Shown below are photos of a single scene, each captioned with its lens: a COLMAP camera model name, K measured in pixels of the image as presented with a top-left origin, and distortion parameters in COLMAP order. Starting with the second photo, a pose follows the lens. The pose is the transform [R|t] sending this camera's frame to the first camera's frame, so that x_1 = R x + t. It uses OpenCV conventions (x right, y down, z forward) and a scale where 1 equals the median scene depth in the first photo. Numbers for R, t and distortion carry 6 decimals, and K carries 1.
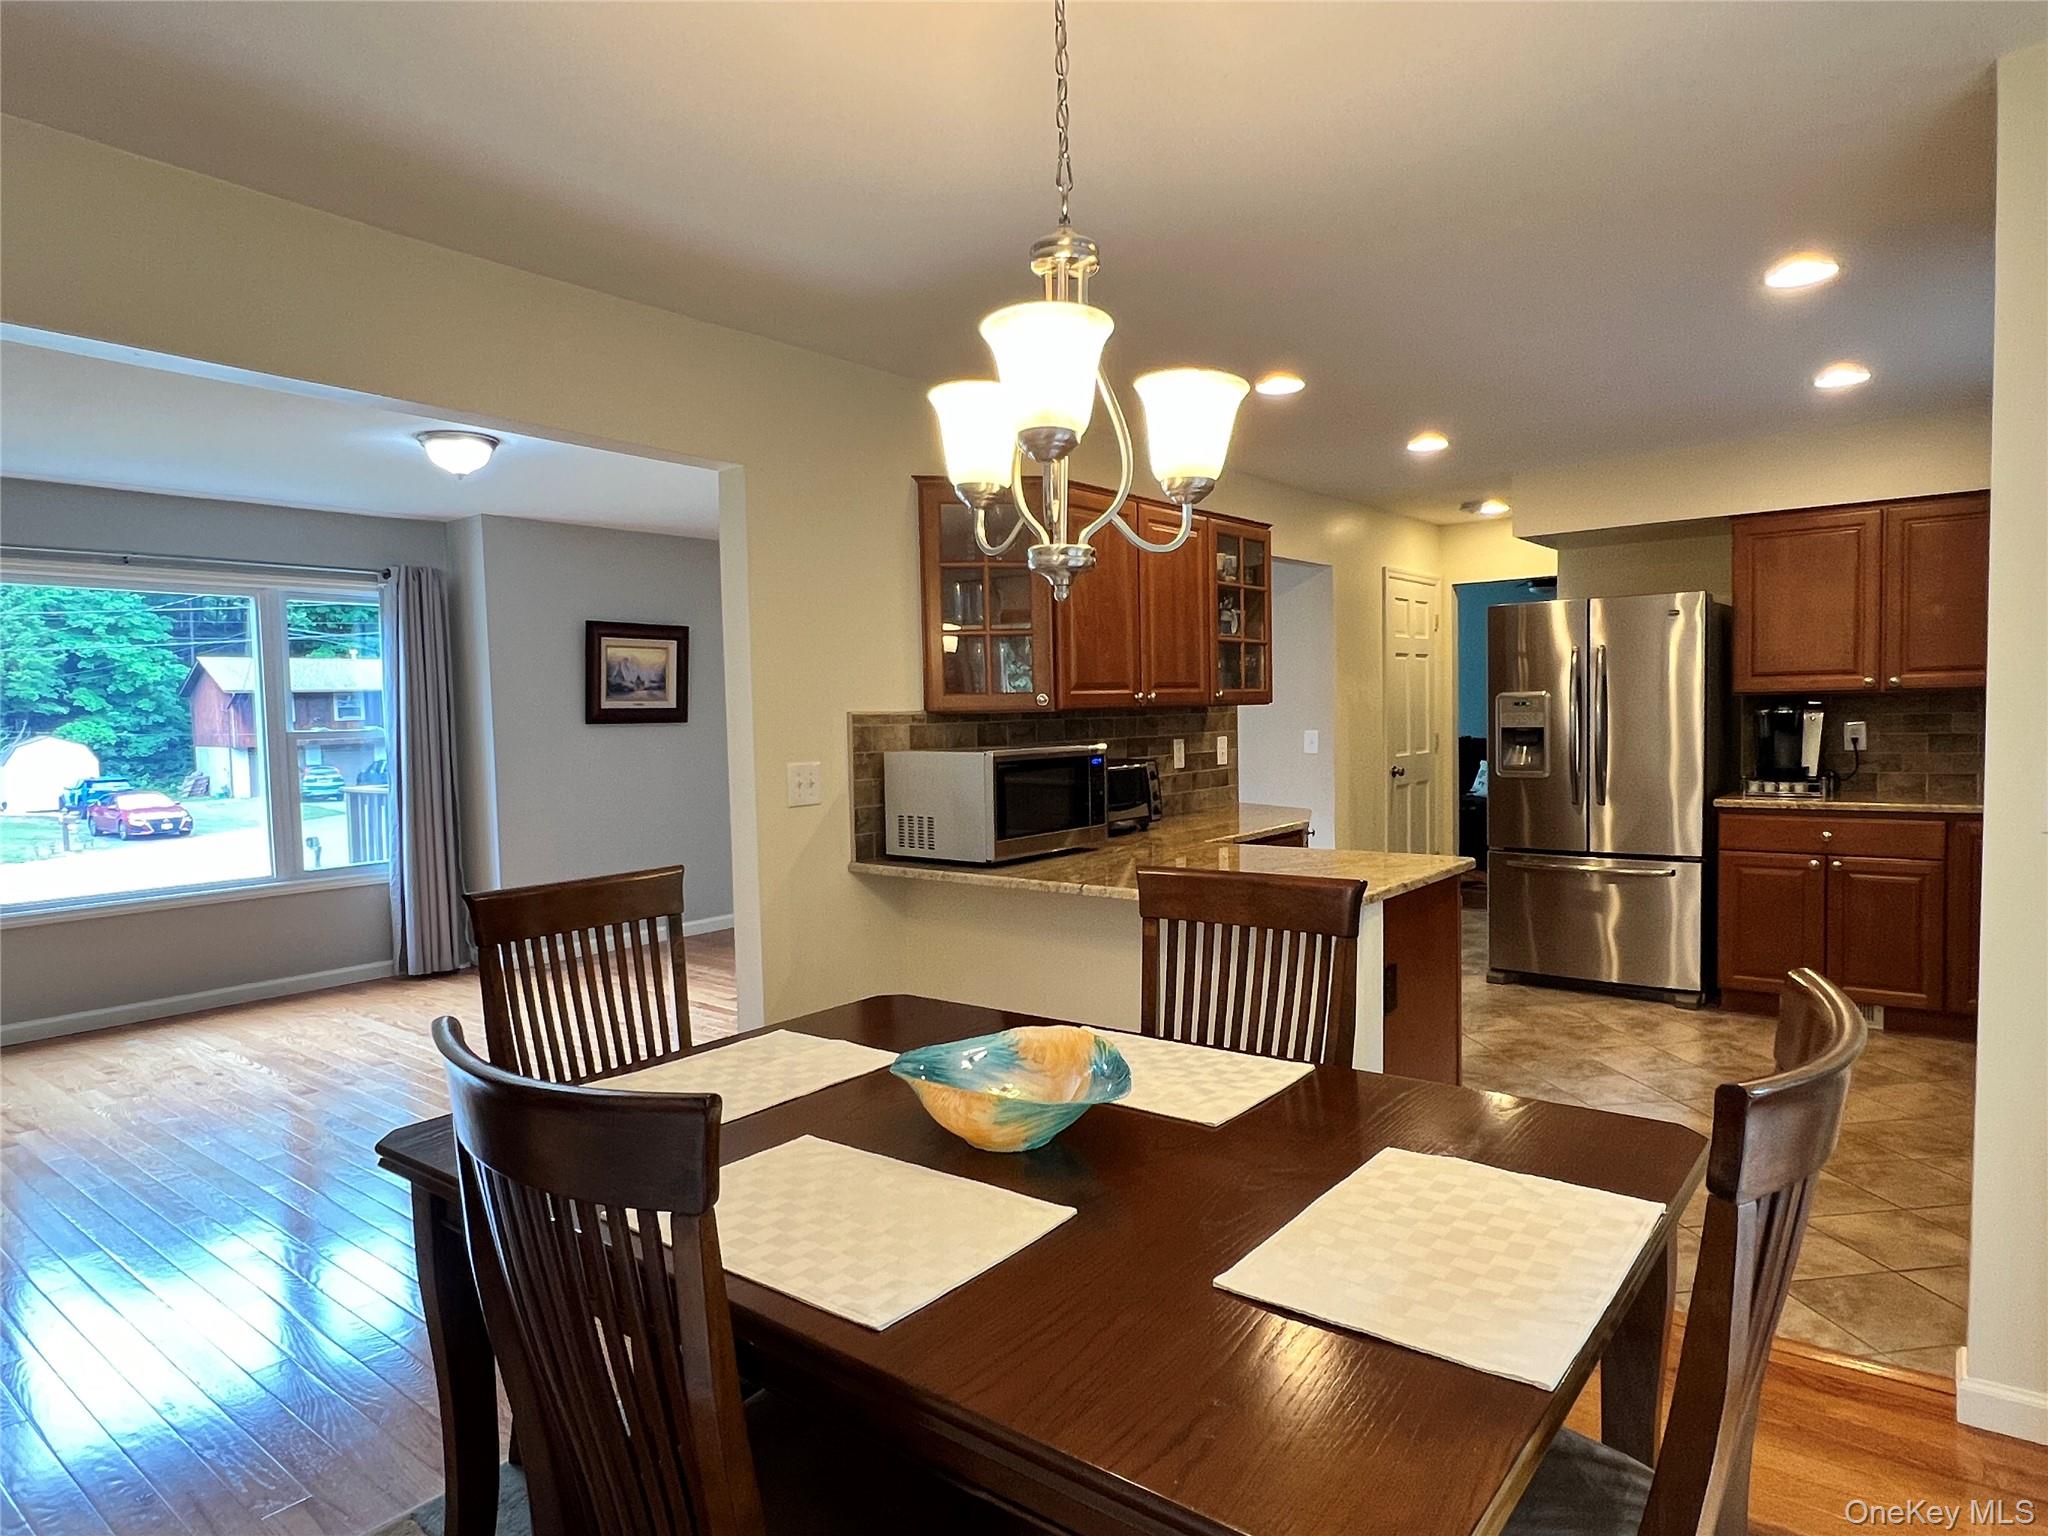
lens RADIAL K [[1214.8, 0, 1019.7], [0, 1214.8, 772.1], [0, 0, 1]] dist [-0.001152, -0.001049]
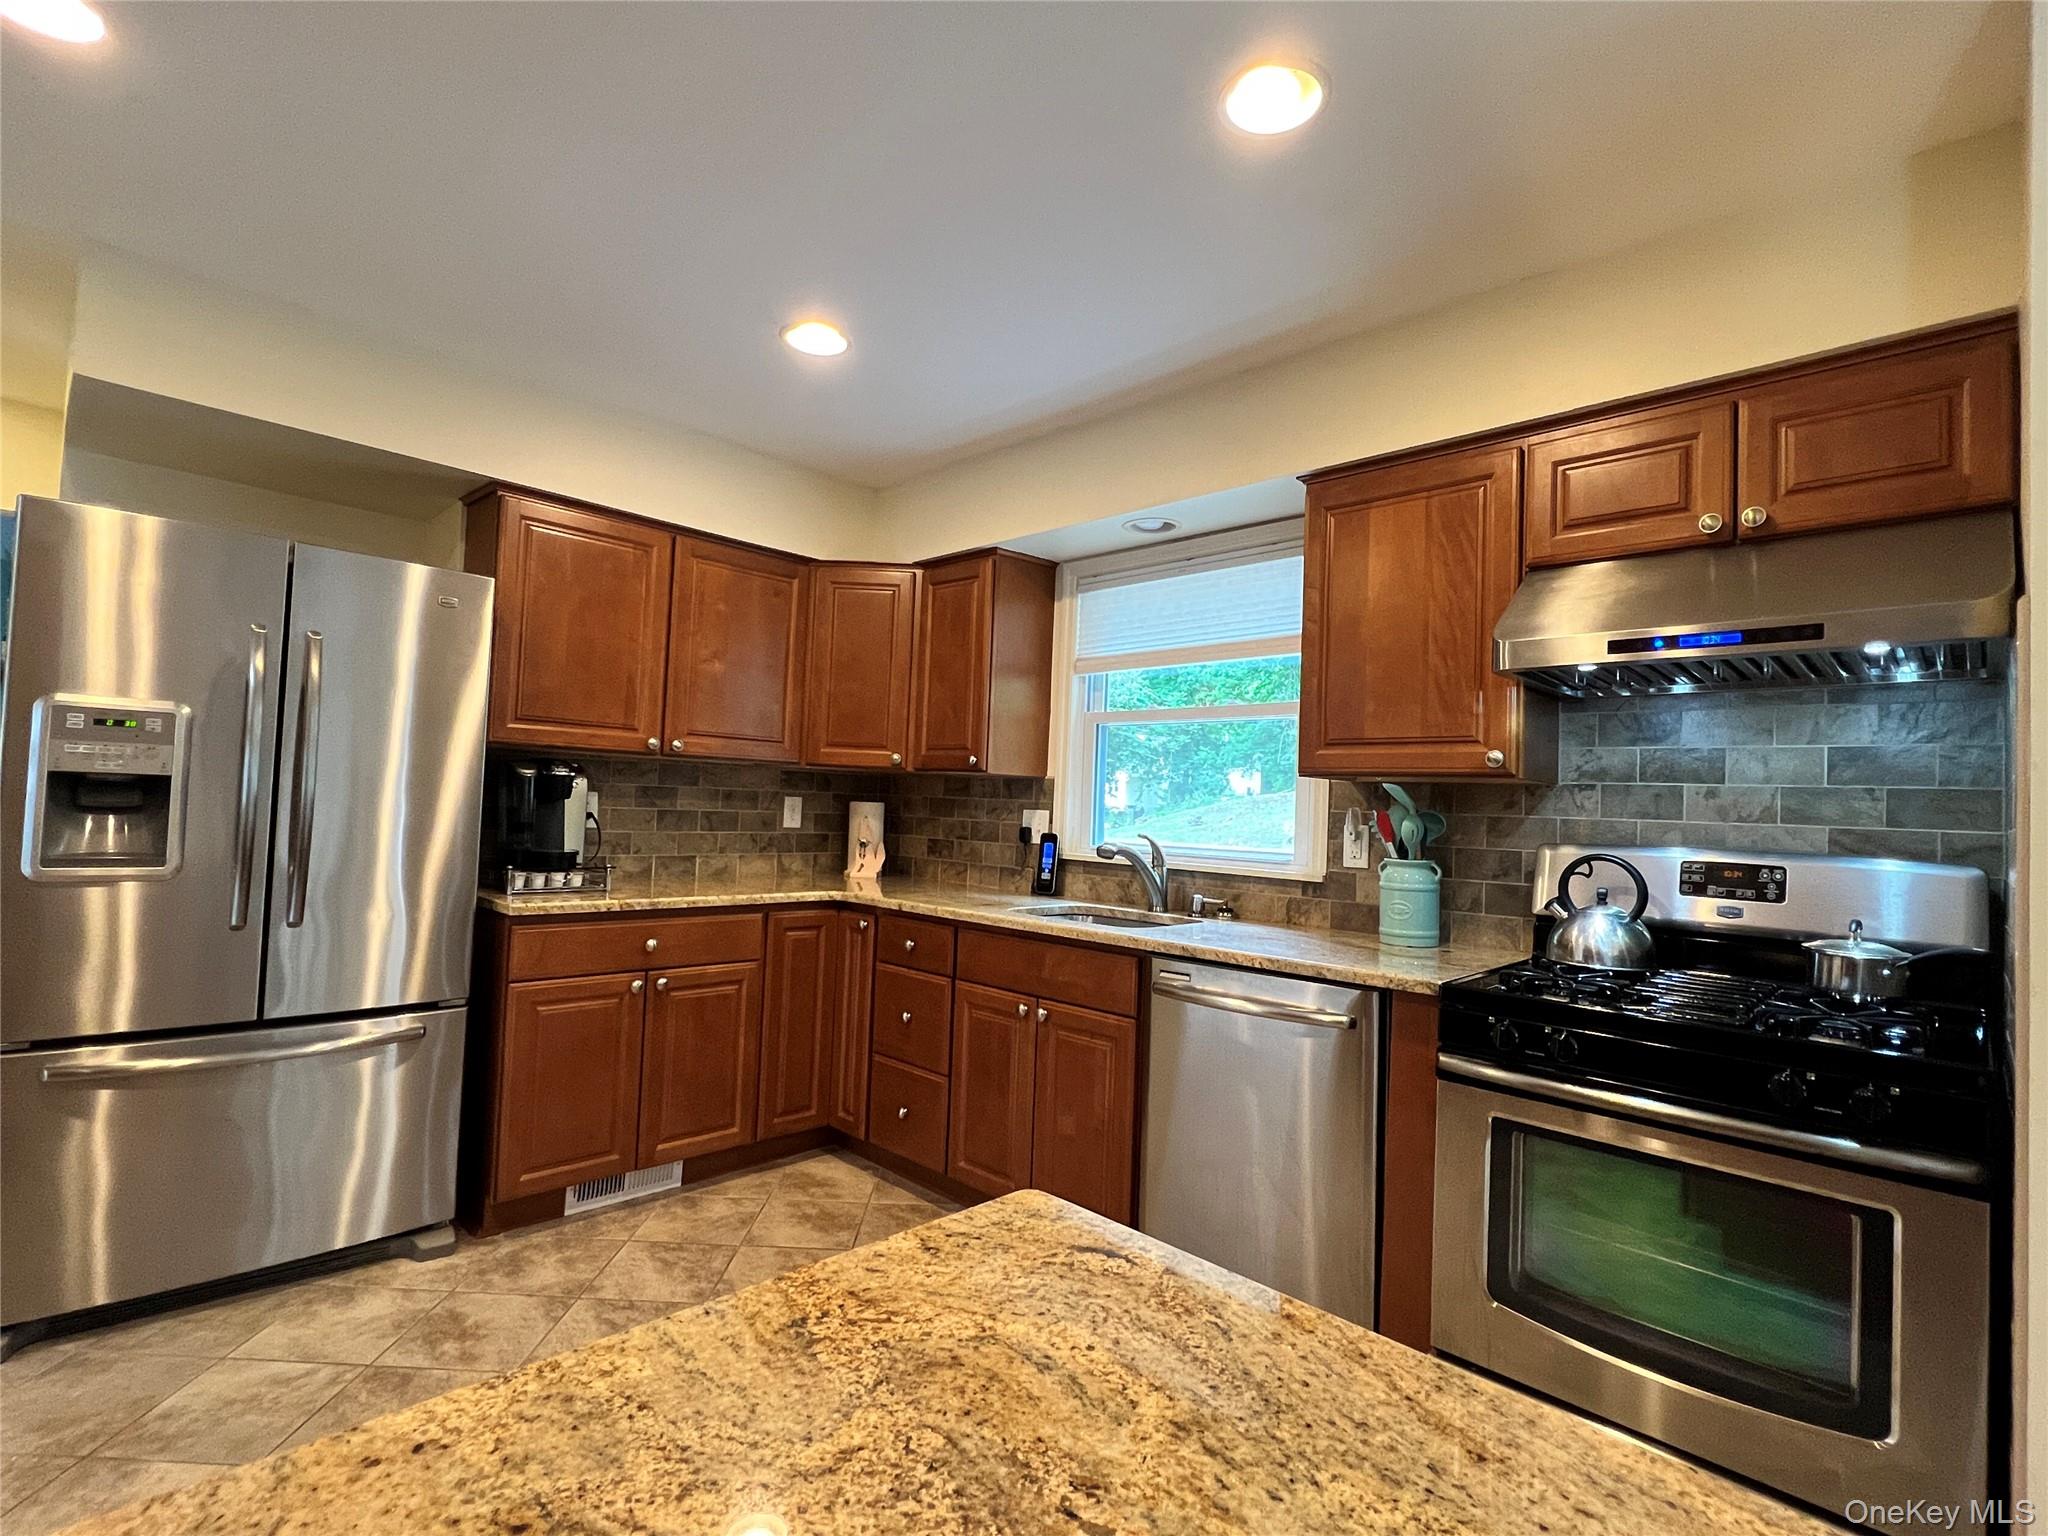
lens RADIAL K [[975.7, 0, 1017.1], [0, 975.7, 768.4], [0, 0, 1]] dist [-0.002830, 0.001132]
pose [[0.100065, 0.066280, 0.992771, 0.083480], [0.006098, 0.997719, -0.067225, -0.012423], [-0.994962, 0.012781, 0.099433, 0.665395]]
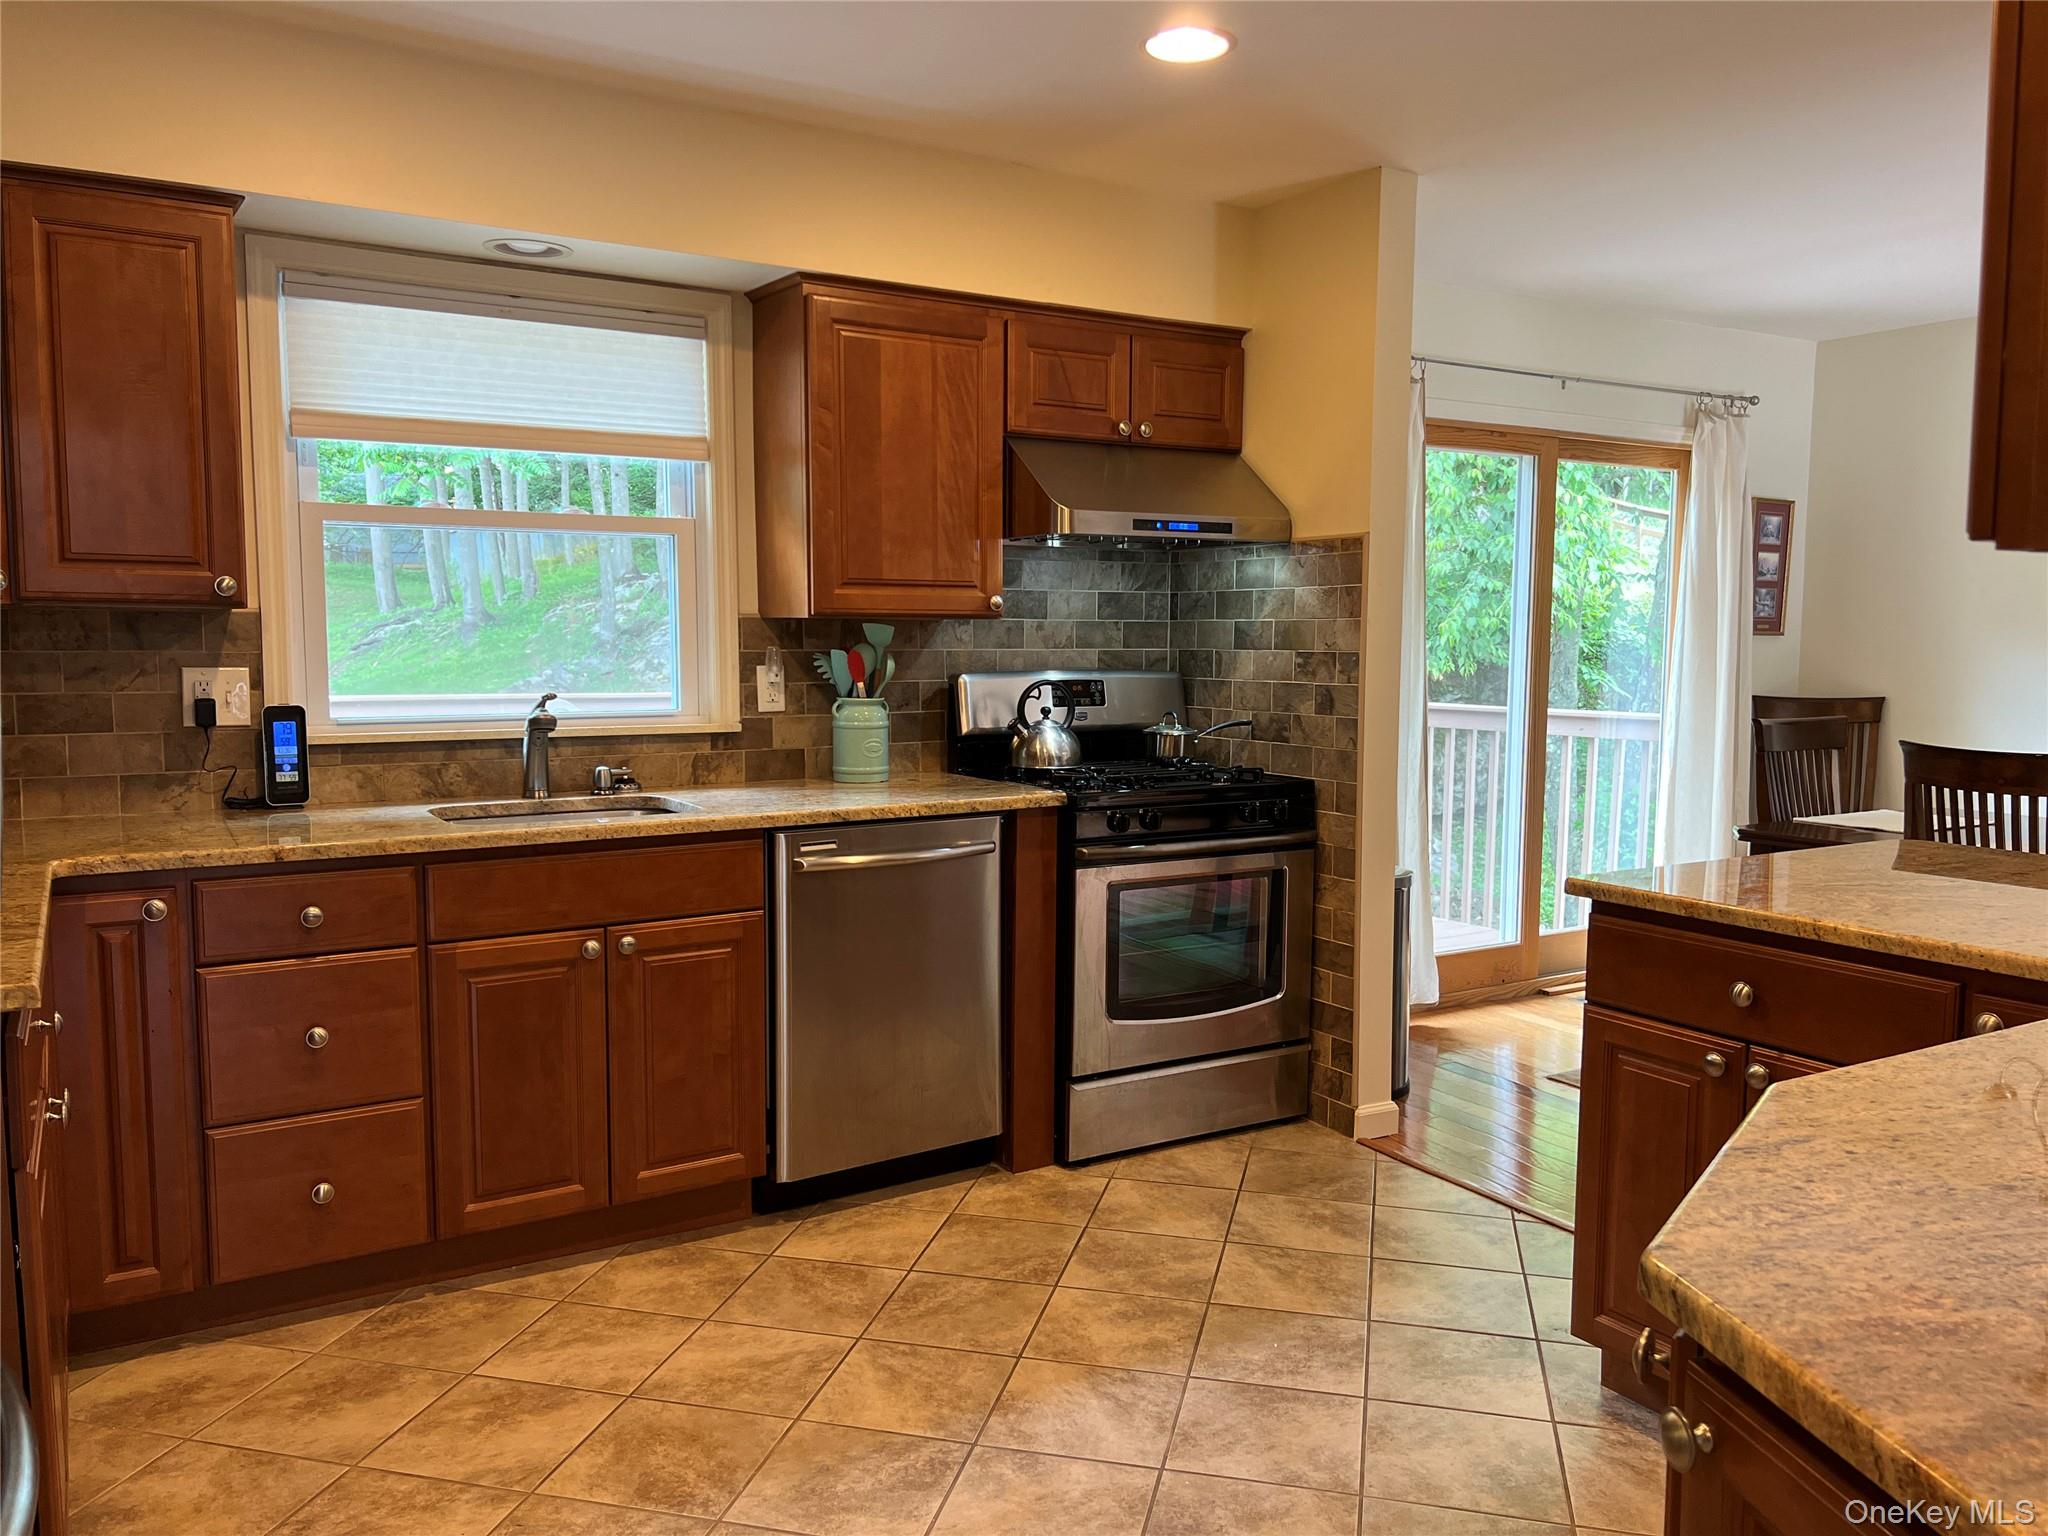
lens RADIAL K [[1531.2, 0, 1024.0], [0, 1531.2, 776.5], [0, 0, 1]] dist [0.074098, -0.085851]
pose [[-0.940784, -0.013070, 0.338756, 0.249657], [0.034336, 0.990444, 0.133570, -0.058410], [-0.337264, 0.137292, -0.931345, 1.204393]]
